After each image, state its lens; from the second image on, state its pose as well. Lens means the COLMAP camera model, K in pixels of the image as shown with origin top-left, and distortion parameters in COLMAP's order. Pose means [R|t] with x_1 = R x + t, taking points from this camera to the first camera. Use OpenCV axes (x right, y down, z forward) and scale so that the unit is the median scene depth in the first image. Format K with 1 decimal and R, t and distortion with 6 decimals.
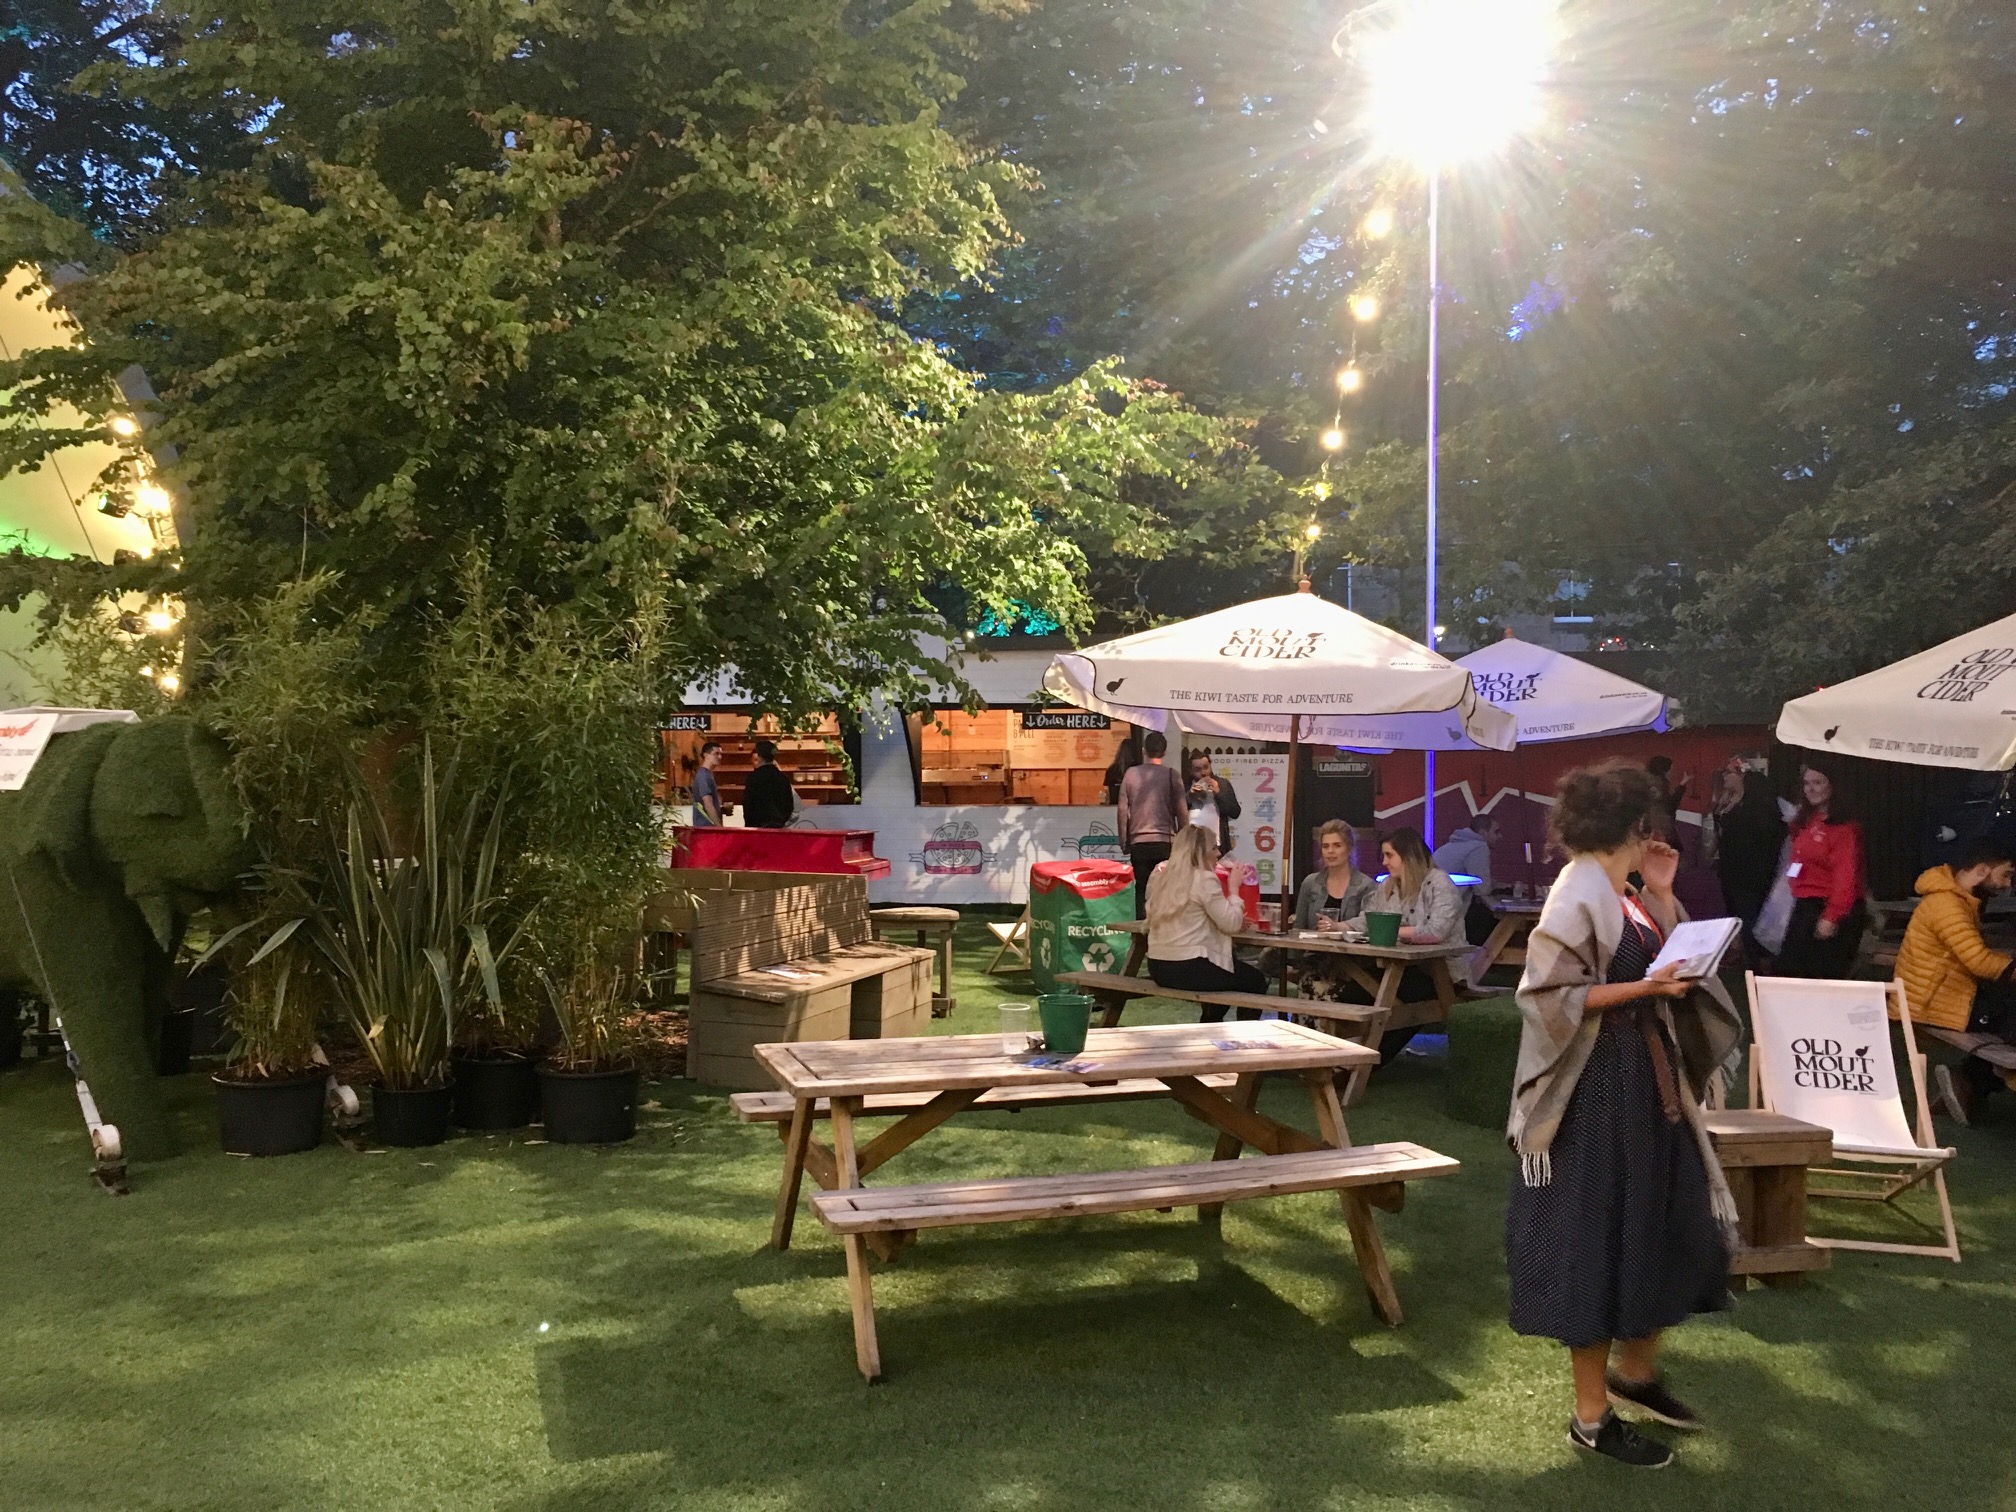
lens RADIAL K [[1717.4, 0, 1007.9], [0, 1717.4, 761.0], [0, 0, 1]] dist [0.040672, -0.009678]
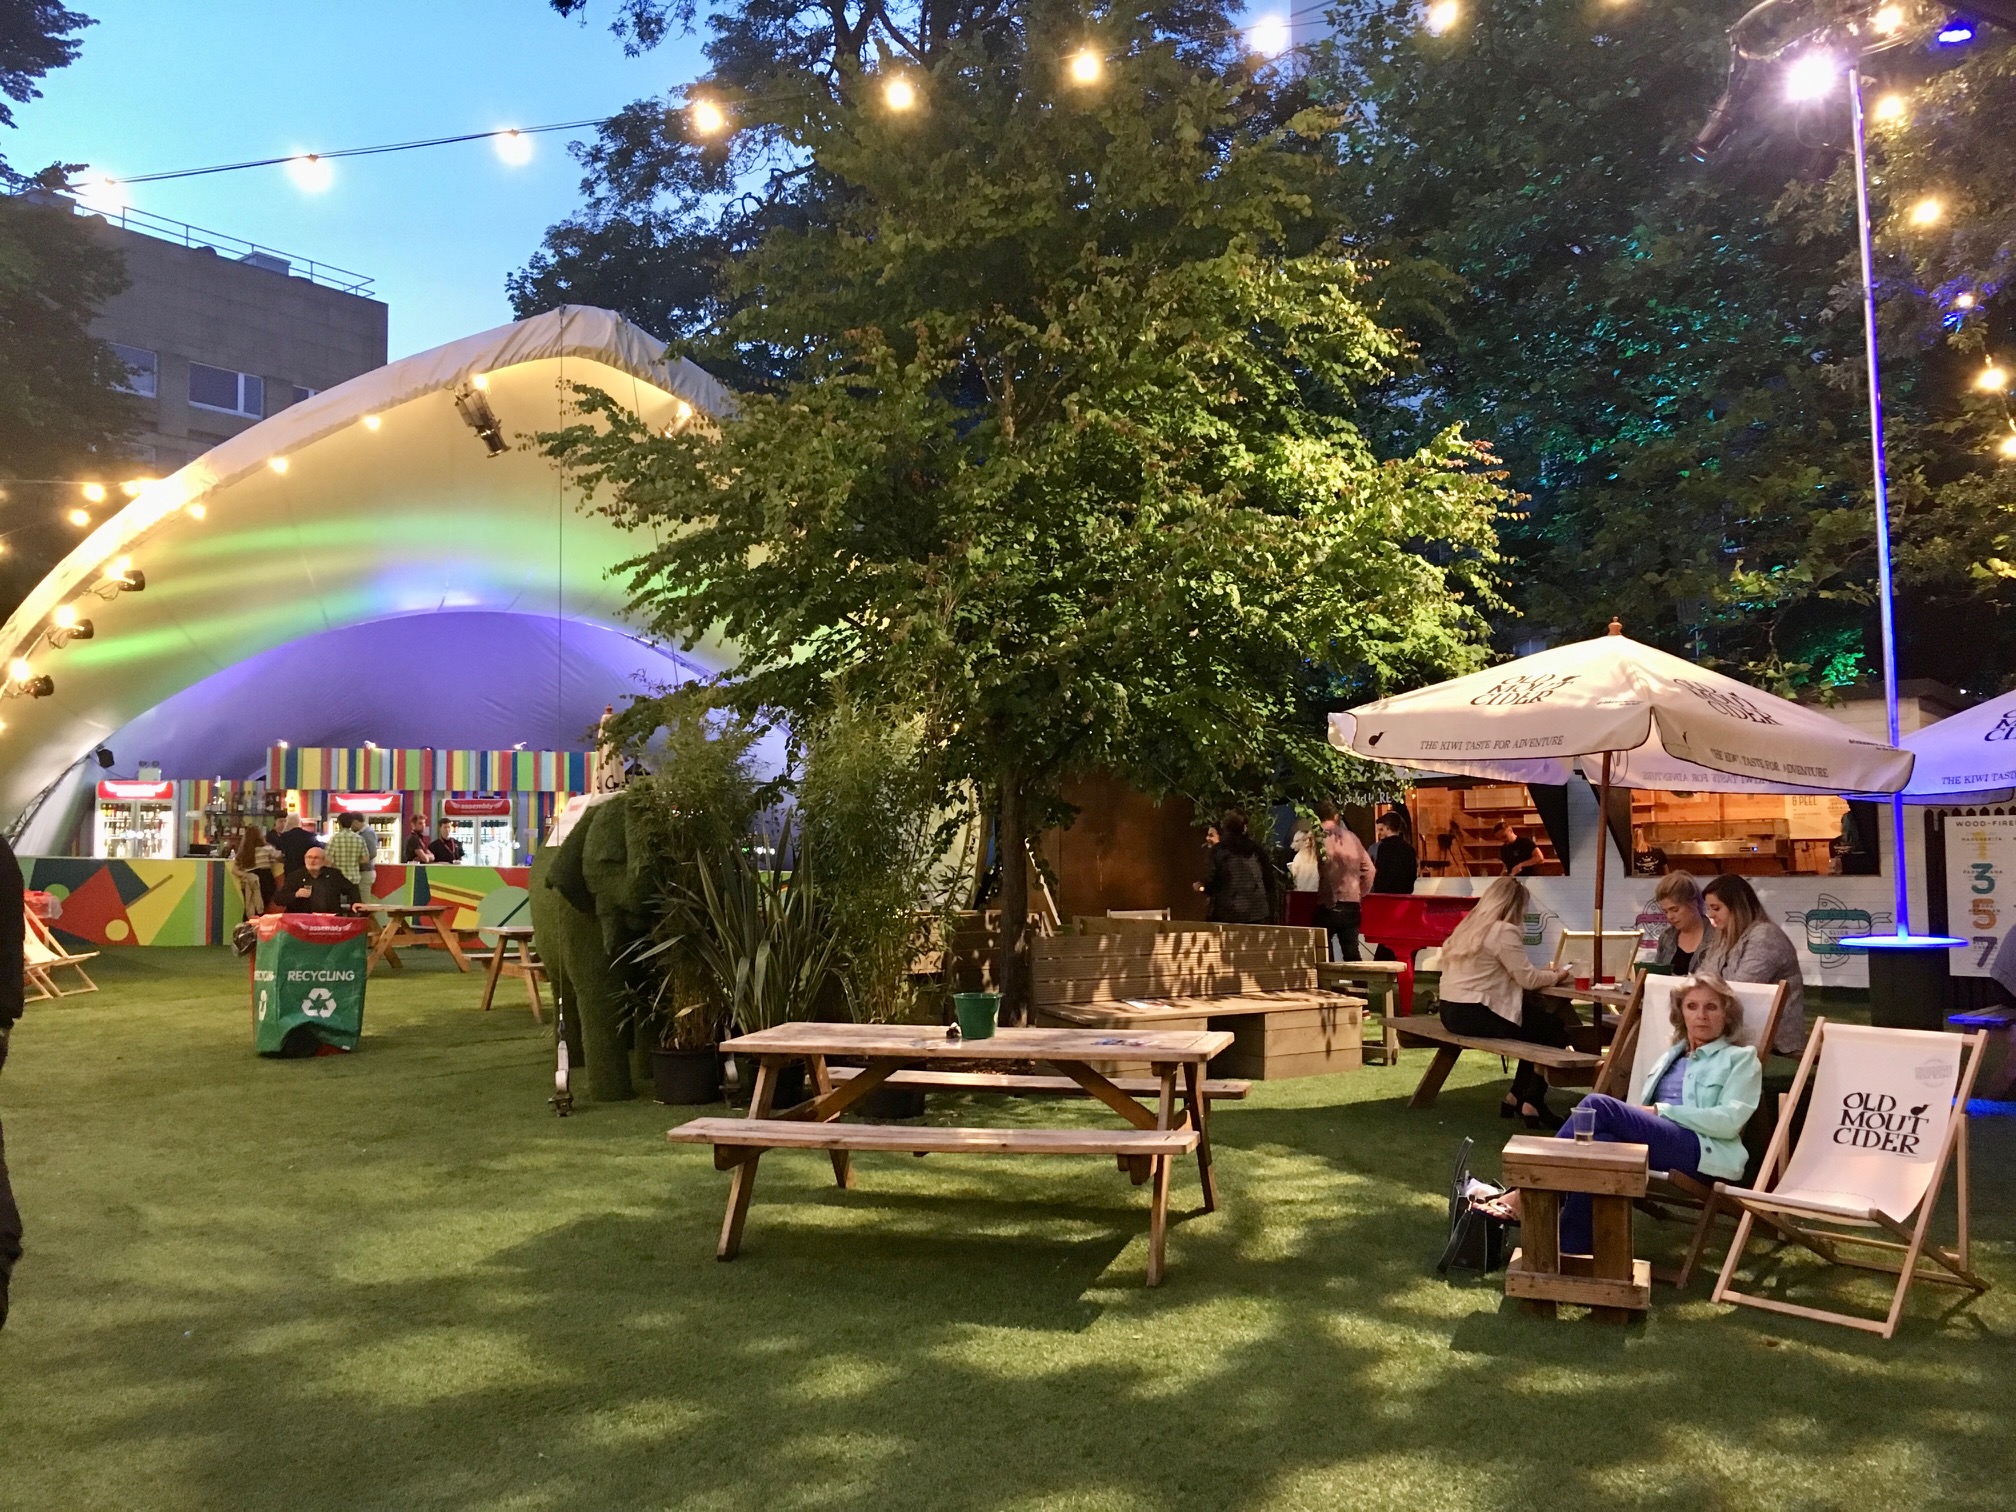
lens RADIAL K [[1717.4, 0, 1013.3], [0, 1717.4, 753.3], [0, 0, 1]] dist [0.040672, -0.009678]
pose [[0.818714, -0.046376, -0.572325, 0.508561], [0.012820, 0.997961, -0.062528, 0.029103], [0.574058, 0.043855, 0.817639, 0.005907]]
